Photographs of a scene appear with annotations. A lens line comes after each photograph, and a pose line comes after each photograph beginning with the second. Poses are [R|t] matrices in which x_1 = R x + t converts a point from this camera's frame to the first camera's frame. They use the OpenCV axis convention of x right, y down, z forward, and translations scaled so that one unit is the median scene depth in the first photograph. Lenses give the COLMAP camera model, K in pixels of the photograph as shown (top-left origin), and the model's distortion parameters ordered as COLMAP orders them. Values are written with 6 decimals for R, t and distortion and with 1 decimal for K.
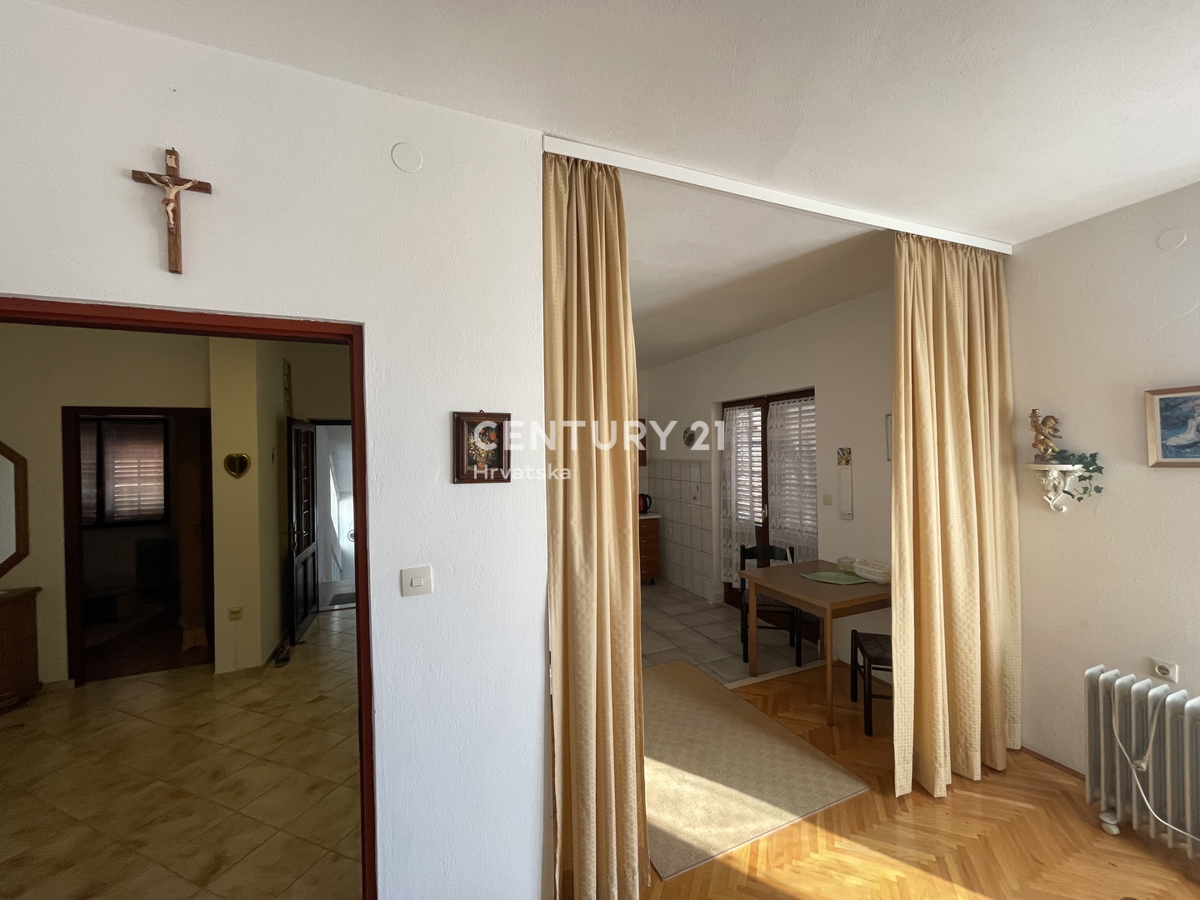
lens RADIAL K [[483.3, 0, 595.7], [0, 483.3, 450.7], [0, 0, 1]] dist [-0.005385, 0.001973]
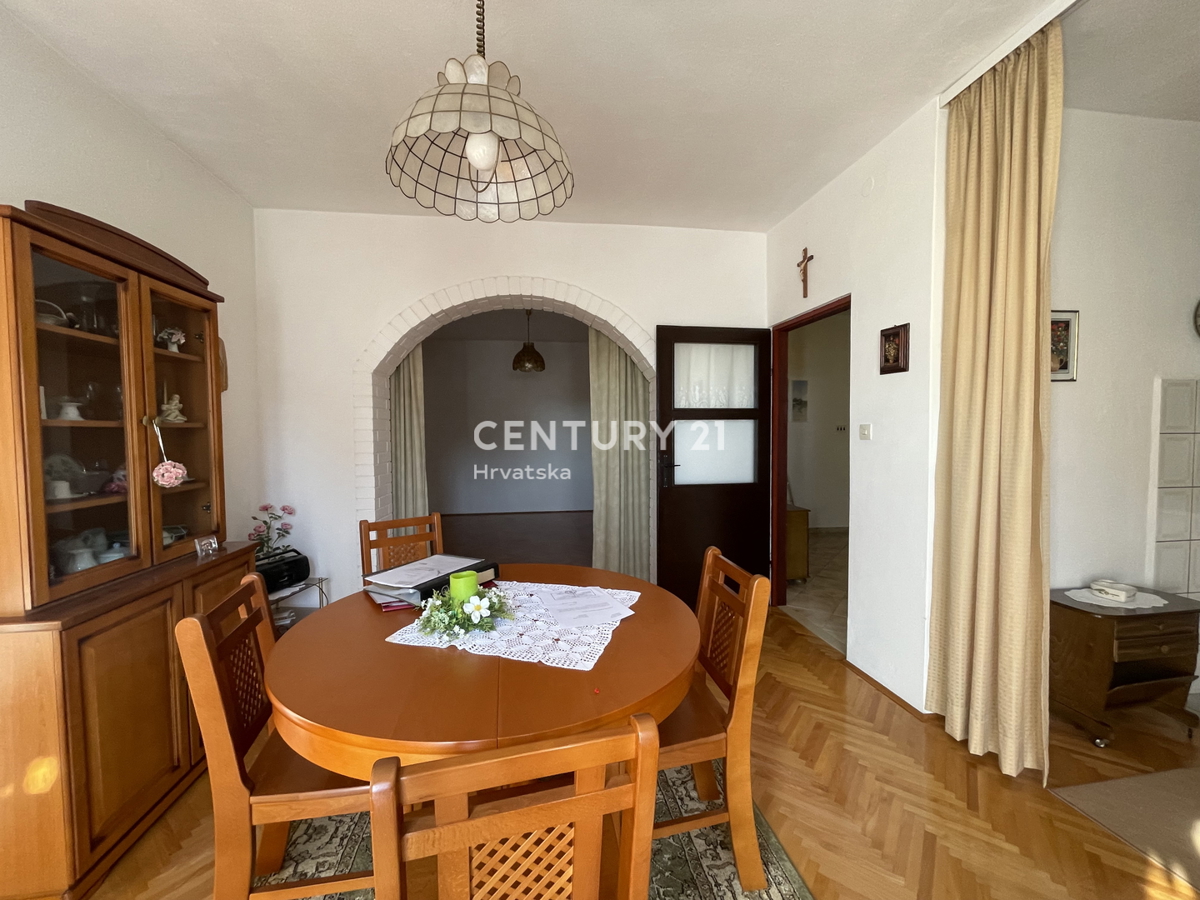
lens RADIAL K [[483.3, 0, 600.2], [0, 483.3, 447.8], [0, 0, 1]] dist [-0.005385, 0.001973]
pose [[-0.246537, 0.055303, -0.967554, 0.961036], [0.010233, 0.998463, 0.054462, 0.136151], [0.969079, 0.003526, -0.246724, 0.306196]]
